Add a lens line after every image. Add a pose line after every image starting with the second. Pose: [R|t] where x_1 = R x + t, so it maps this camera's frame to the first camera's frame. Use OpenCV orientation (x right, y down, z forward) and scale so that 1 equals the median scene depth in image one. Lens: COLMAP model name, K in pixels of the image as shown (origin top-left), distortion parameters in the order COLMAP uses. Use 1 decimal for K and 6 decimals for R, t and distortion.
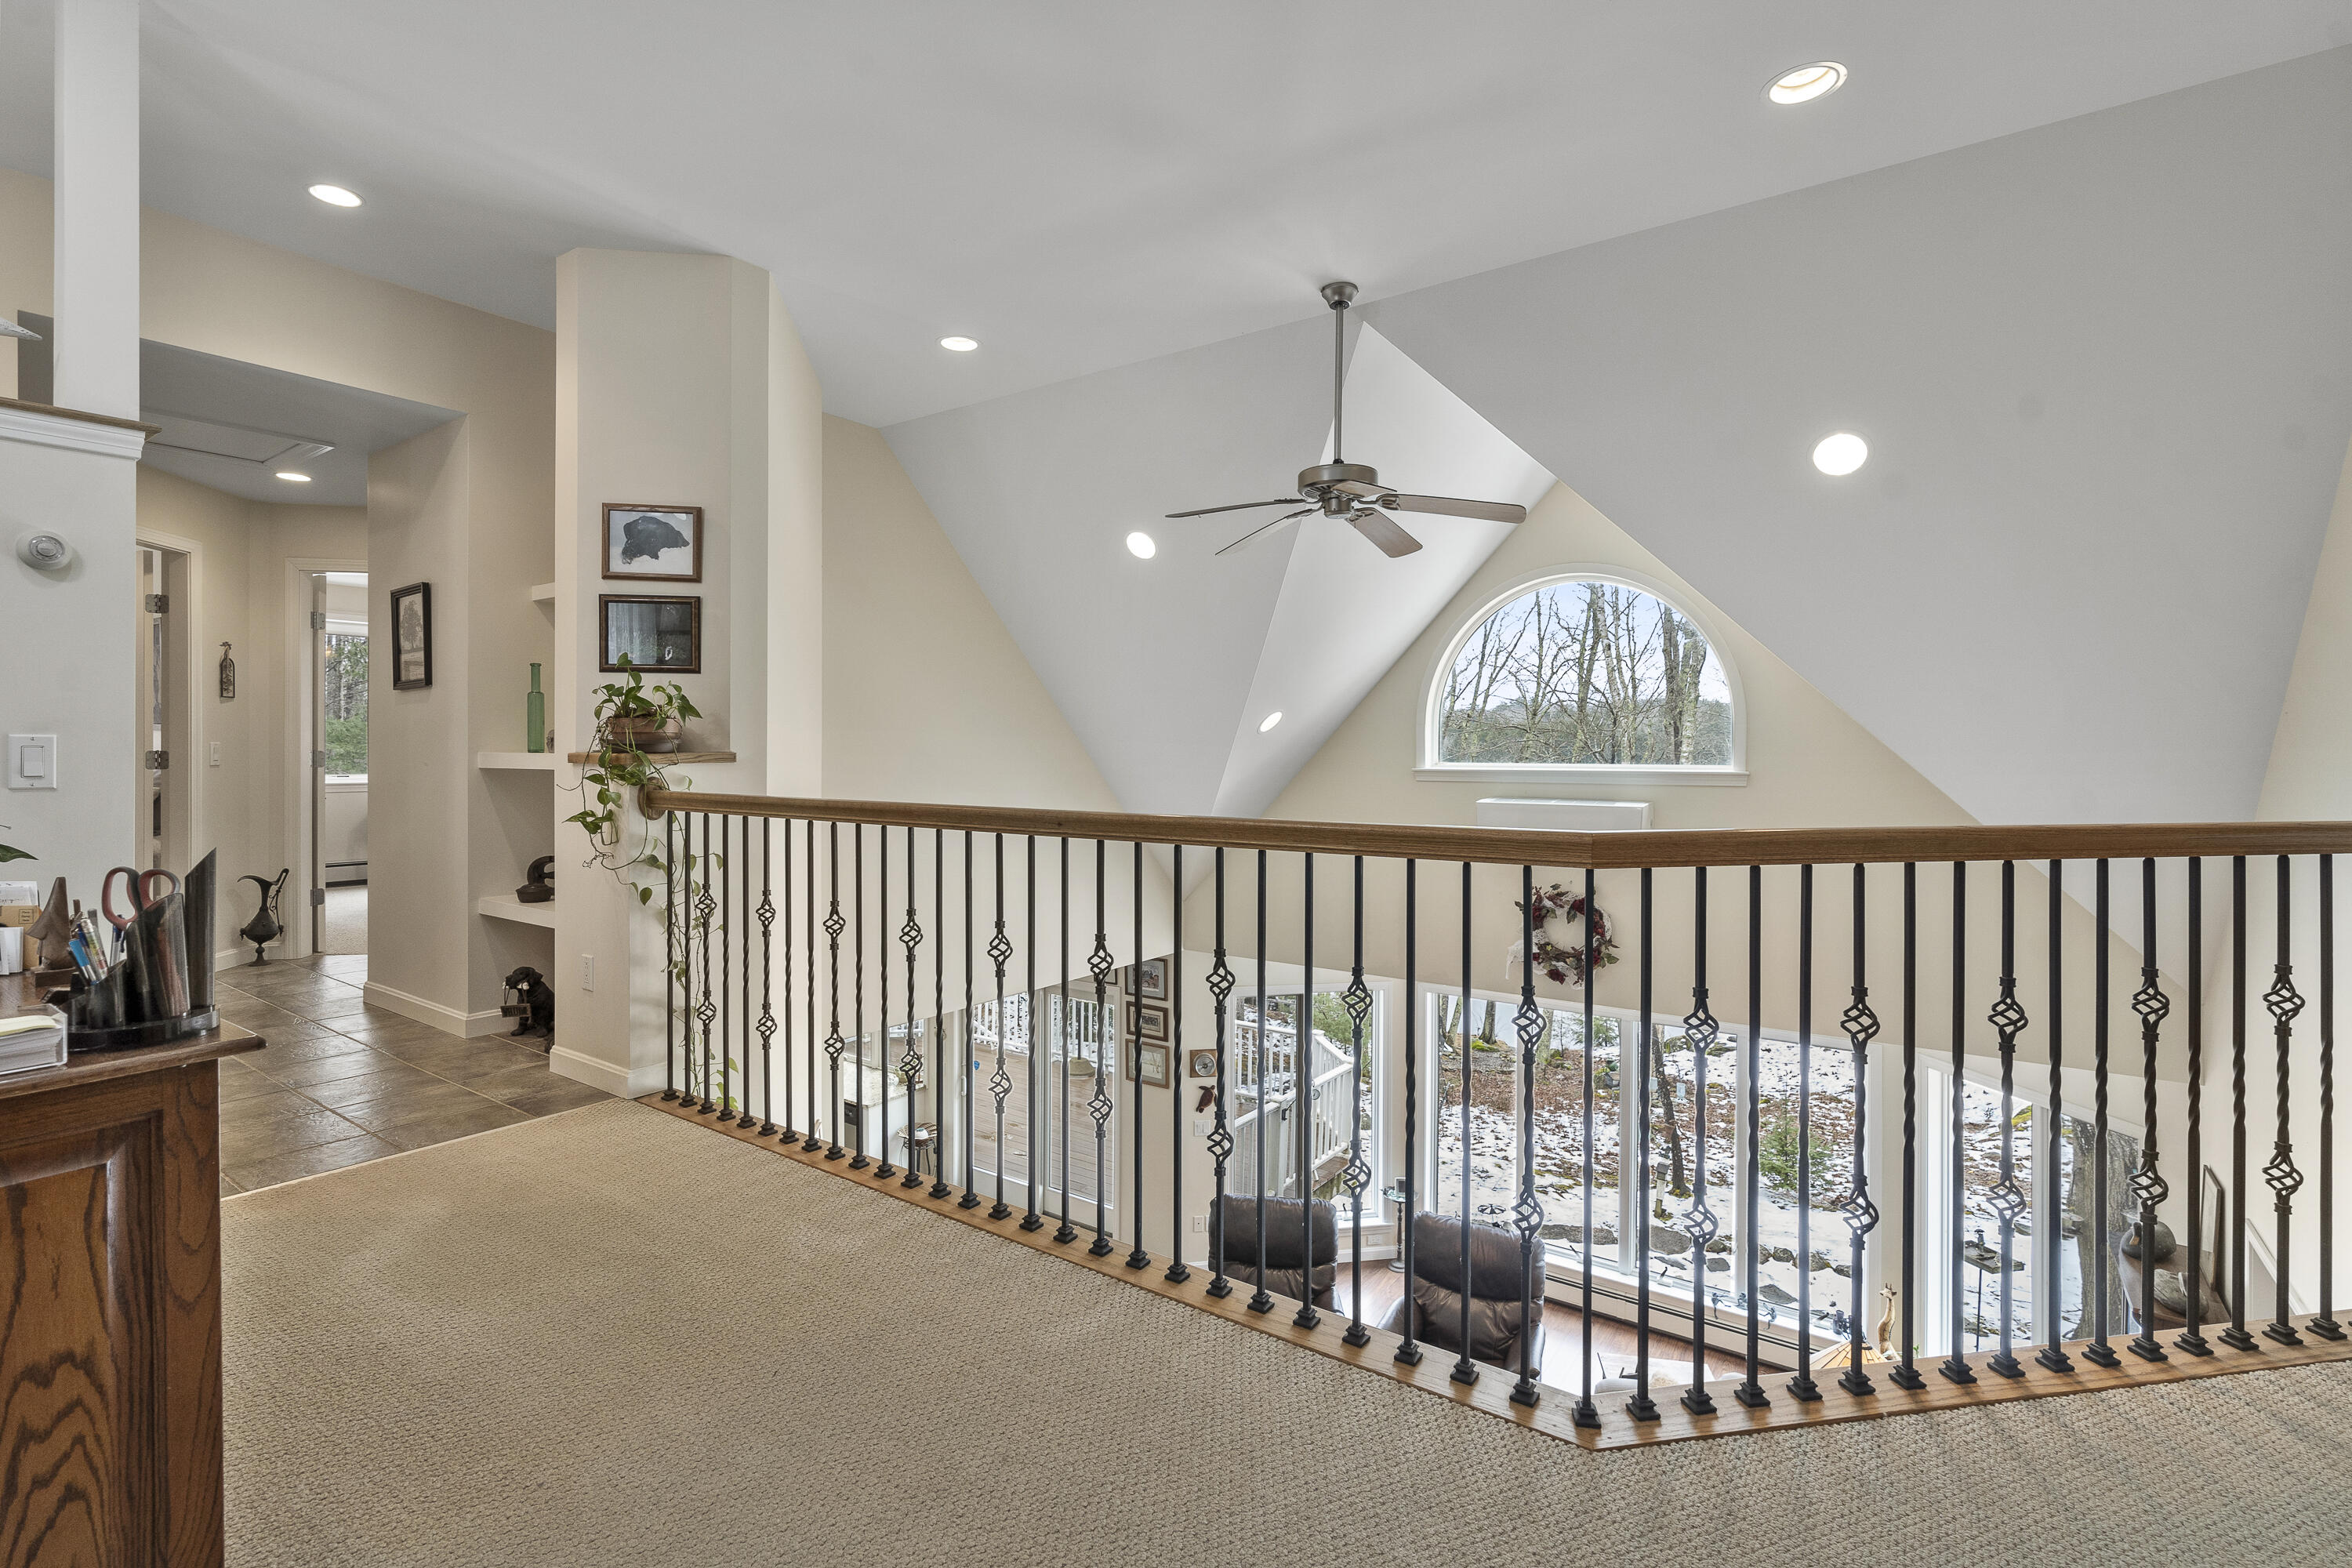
lens RADIAL K [[1072.2, 0, 1177.7], [0, 1072.2, 755.6], [0, 0, 1]] dist [-0.003573, 0.000127]
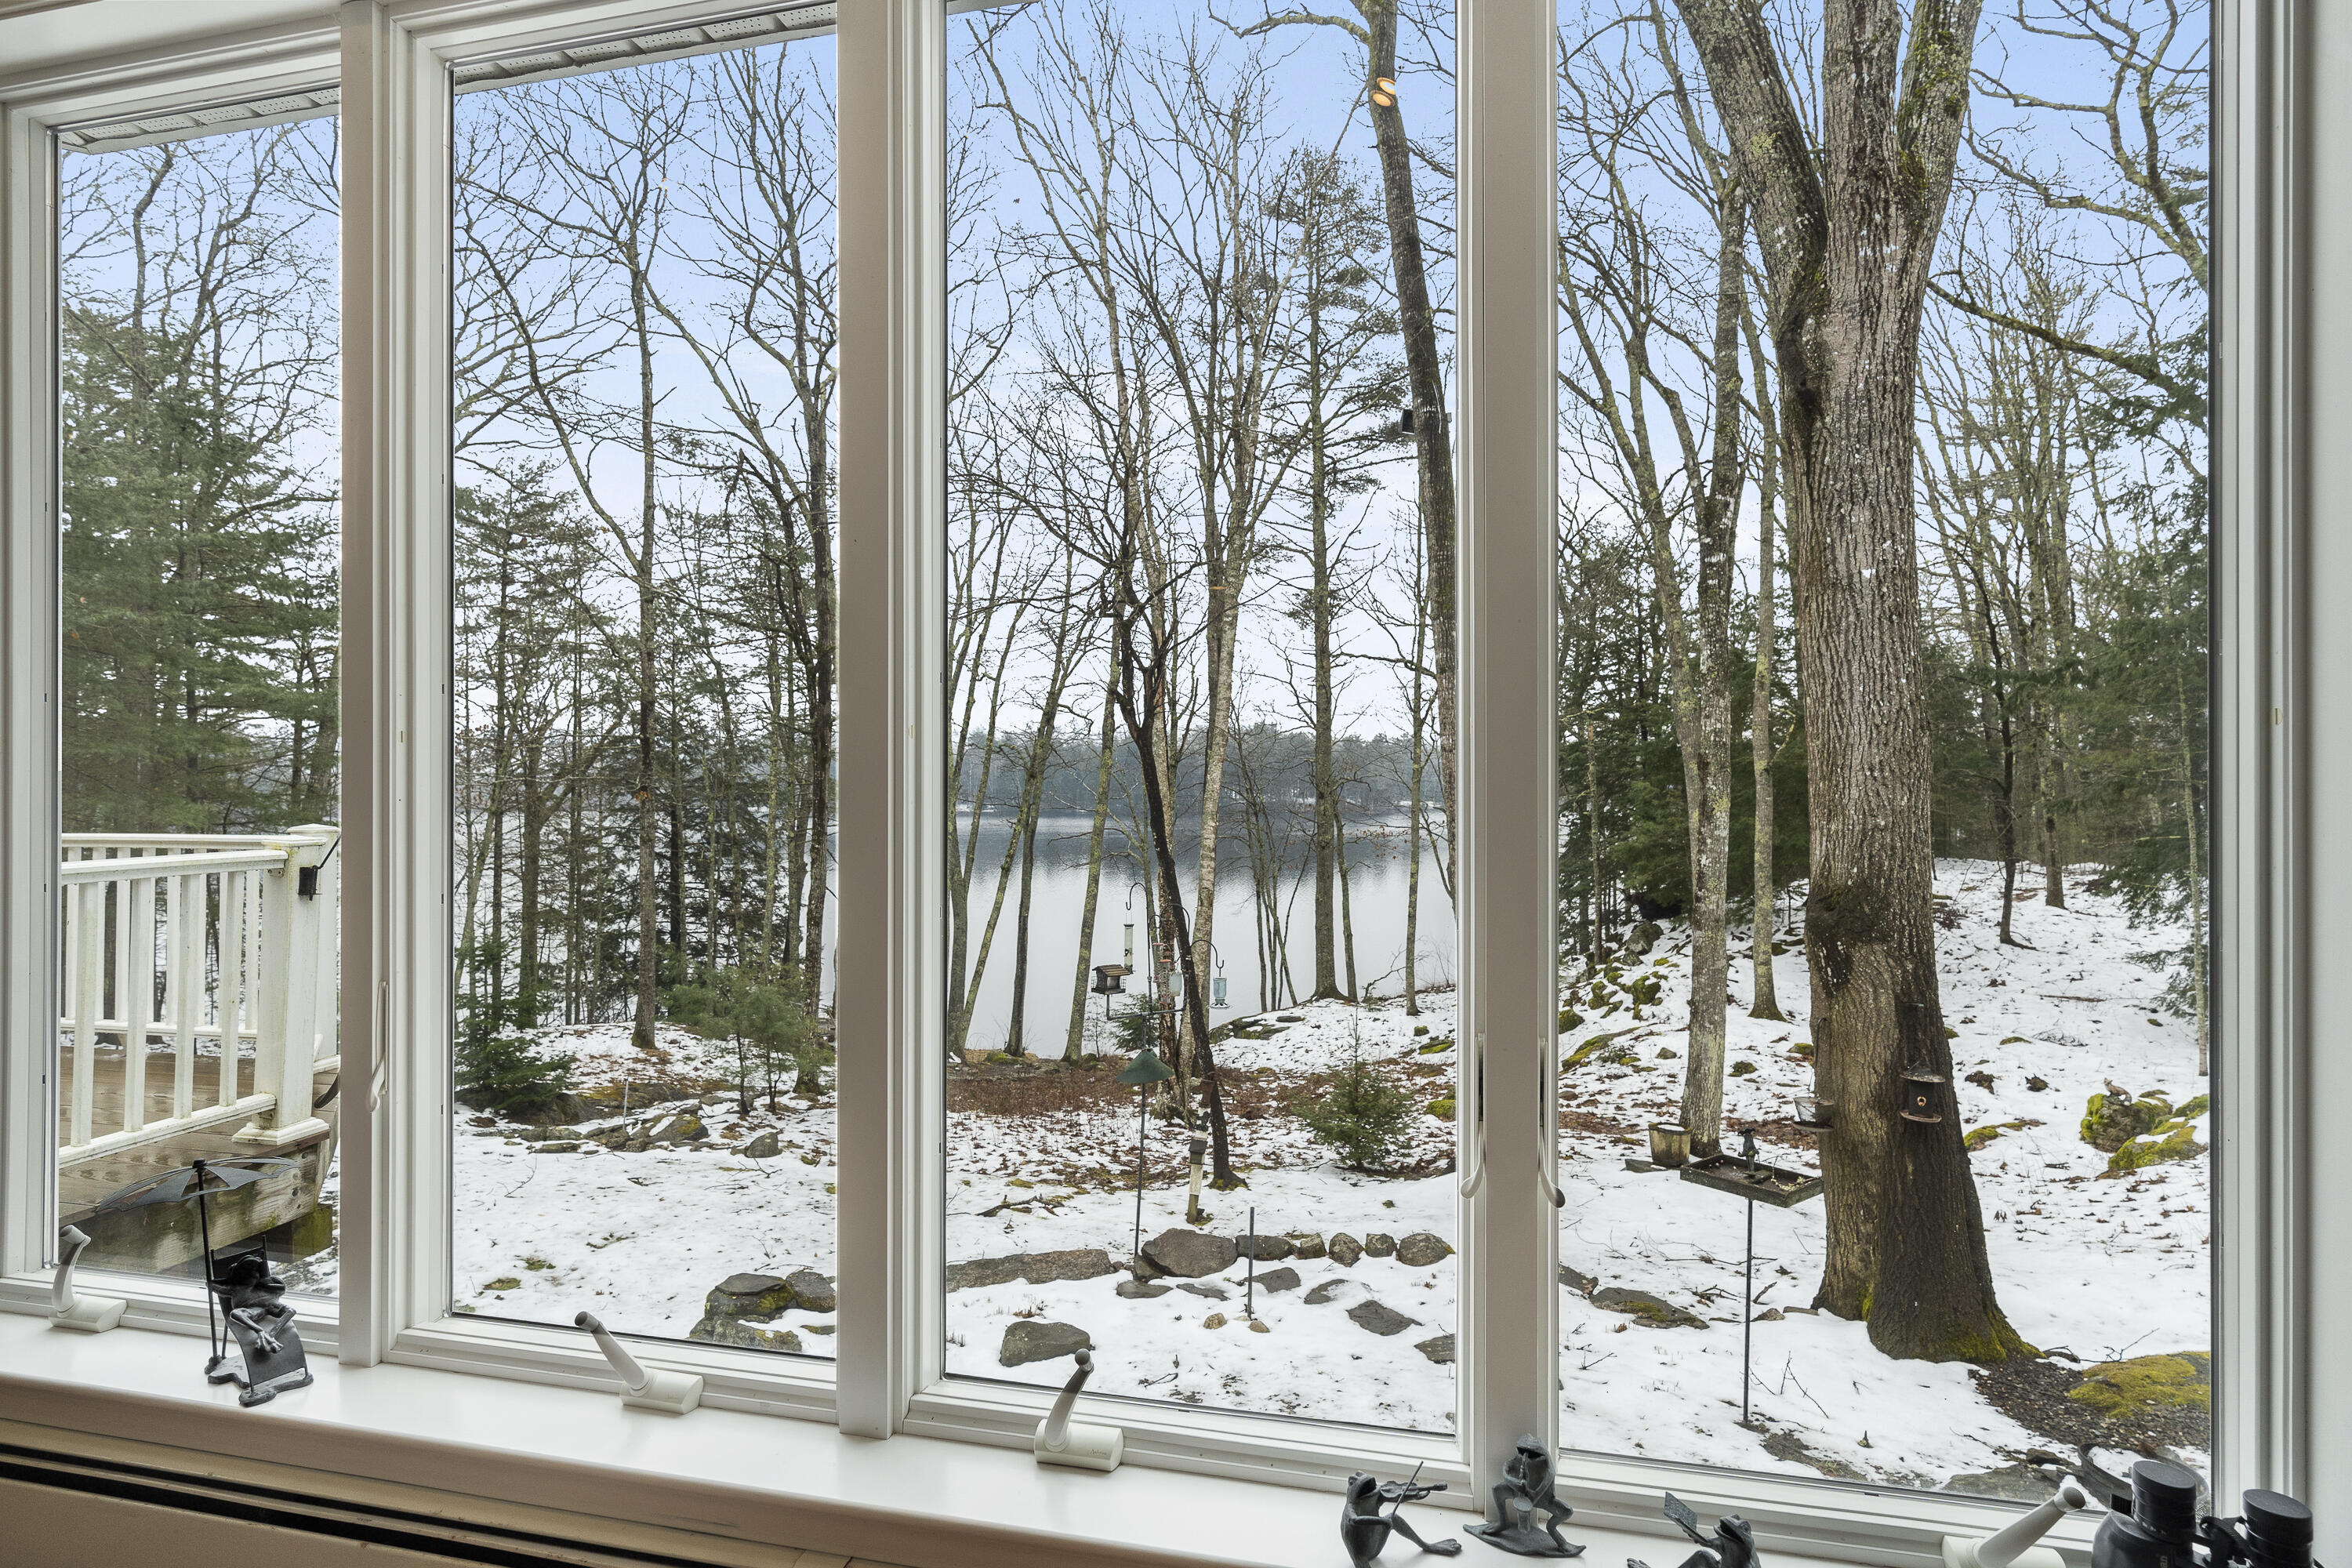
lens RADIAL K [[1175.3, 0, 1167.9], [0, 1175.3, 771.3], [0, 0, 1]] dist [-0.005949, 0.000424]
pose [[0.925794, -0.004131, 0.378005, 0.453453], [0.007314, 0.999949, -0.006987, 0.440946], [-0.377957, 0.009233, 0.925777, 0.933746]]
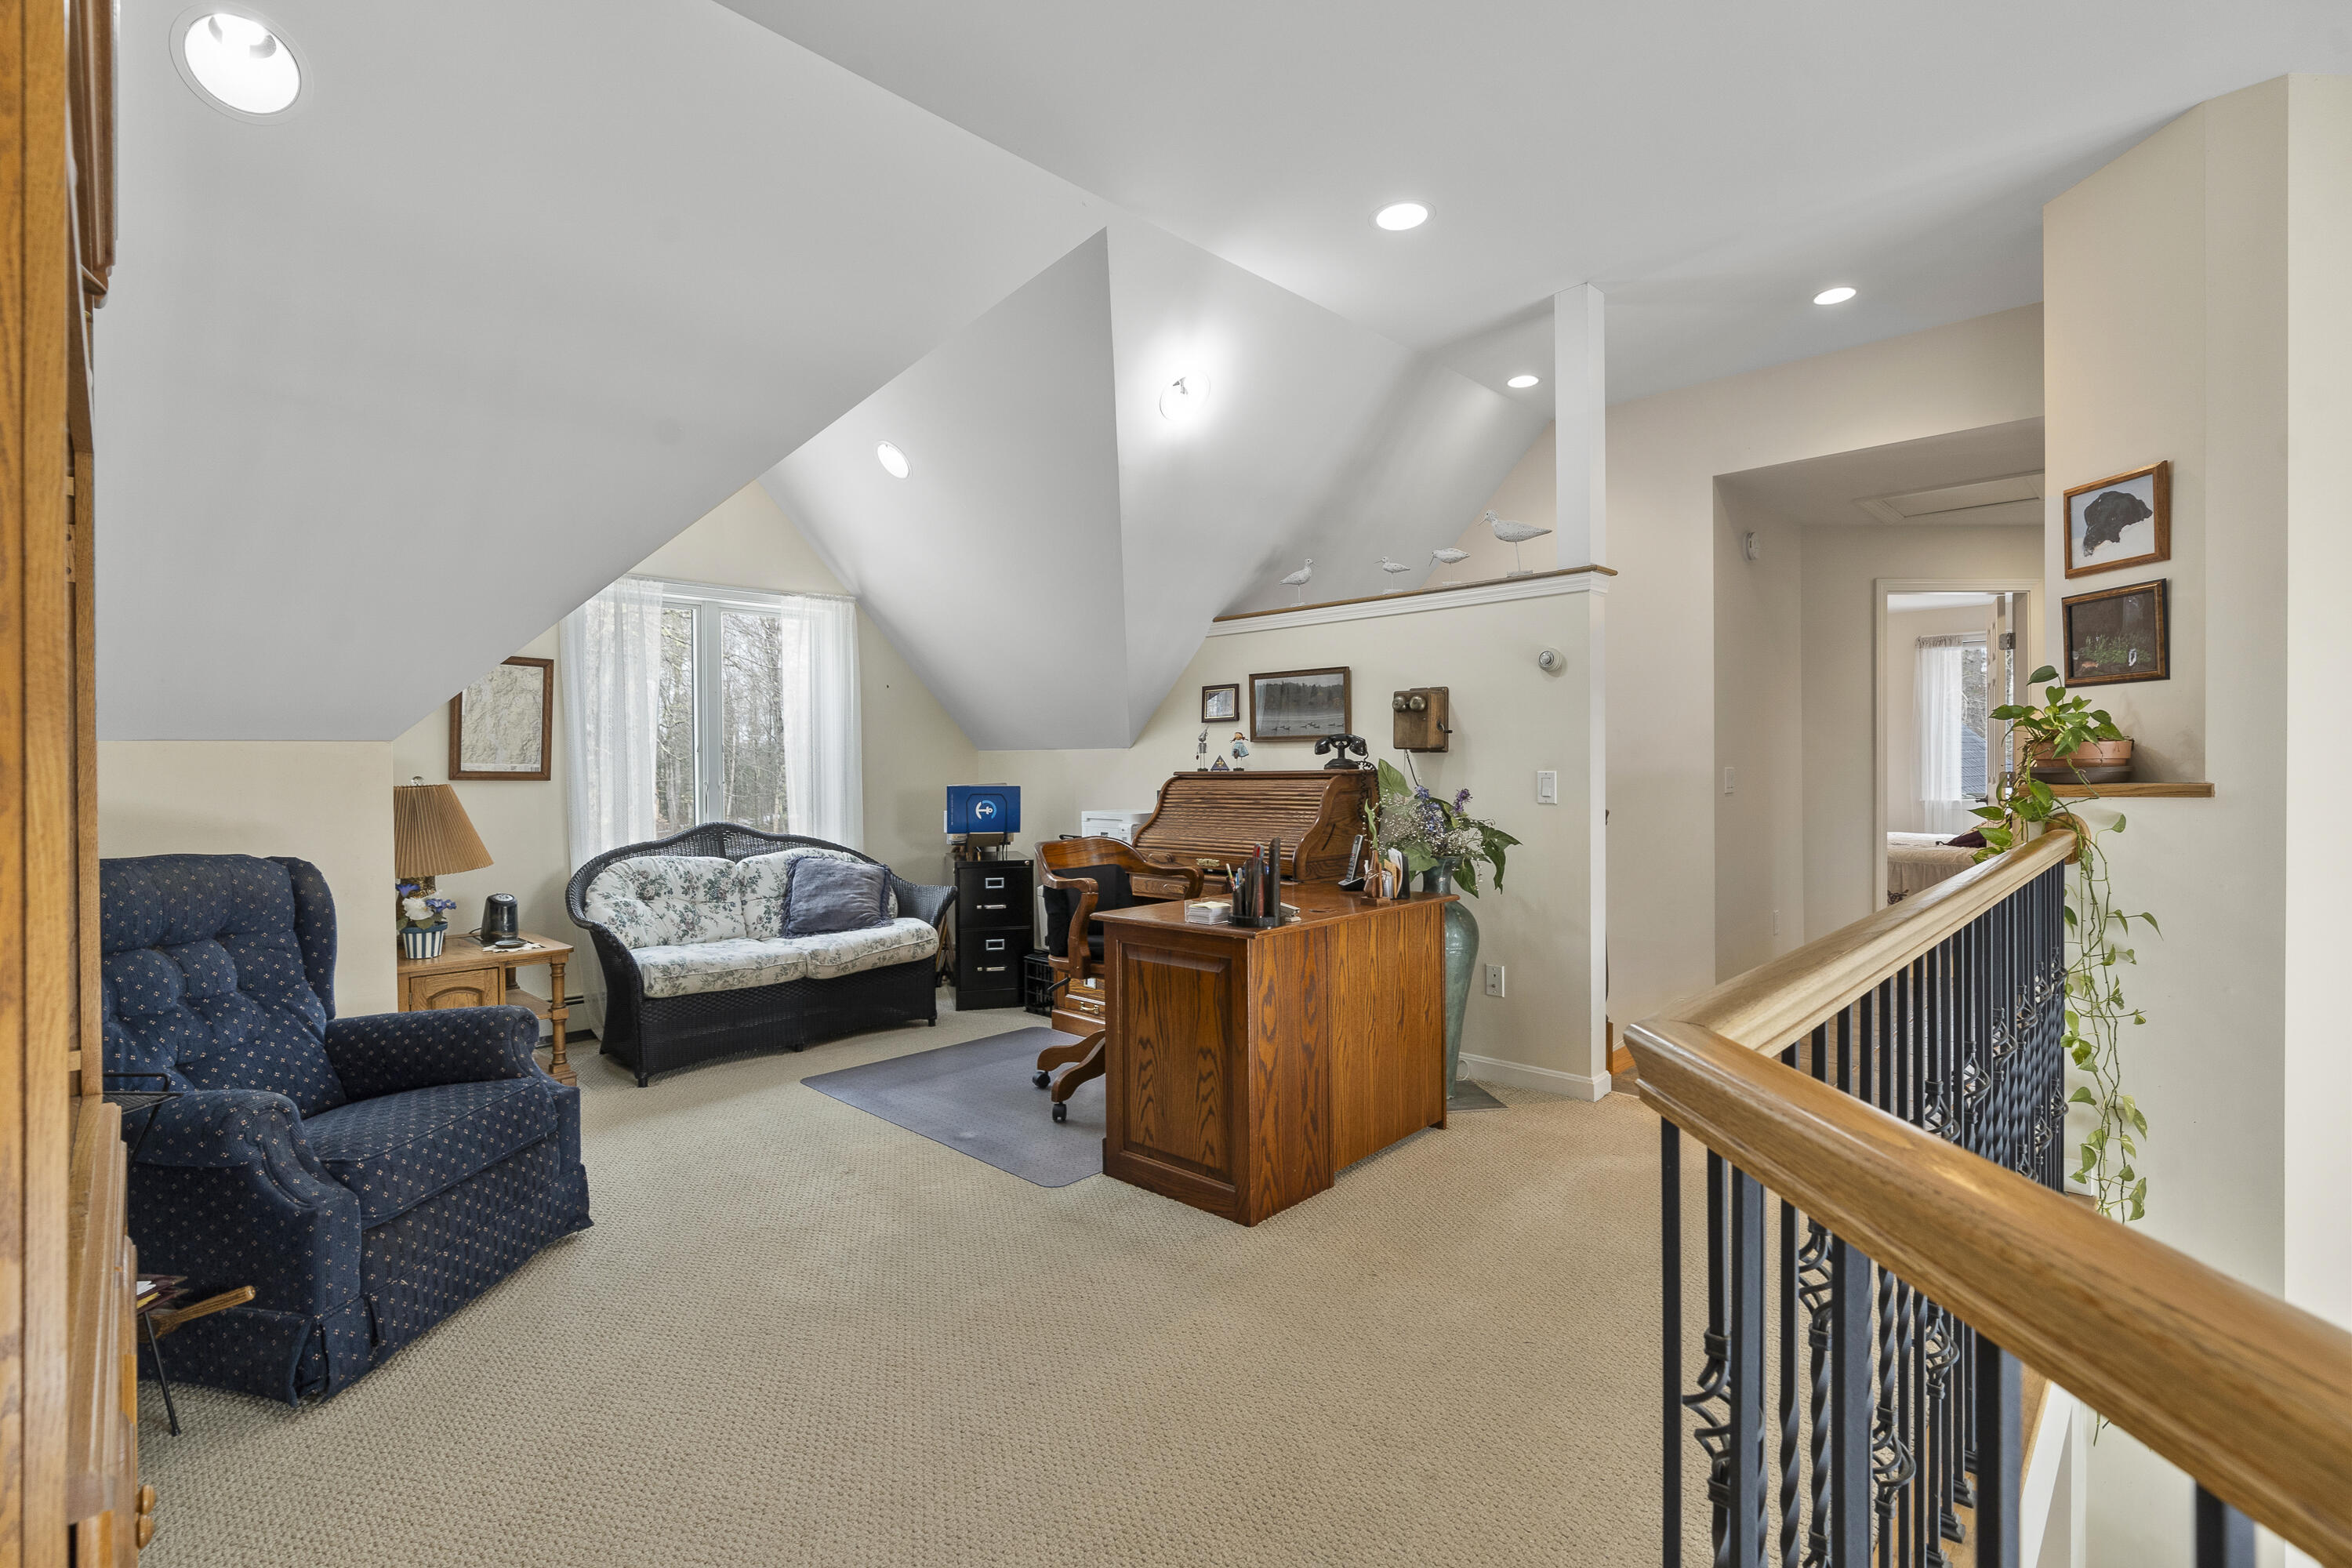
lens RADIAL K [[1066.2, 0, 1176.0], [0, 1066.2, 784.0], [0, 0, 1]] dist [-0.007071, 0.000554]
pose [[-0.154051, 0.016611, -0.987923, 0.232323], [0.004414, 0.999860, 0.016123, -0.010152], [0.988053, -0.001877, -0.154102, 0.239734]]
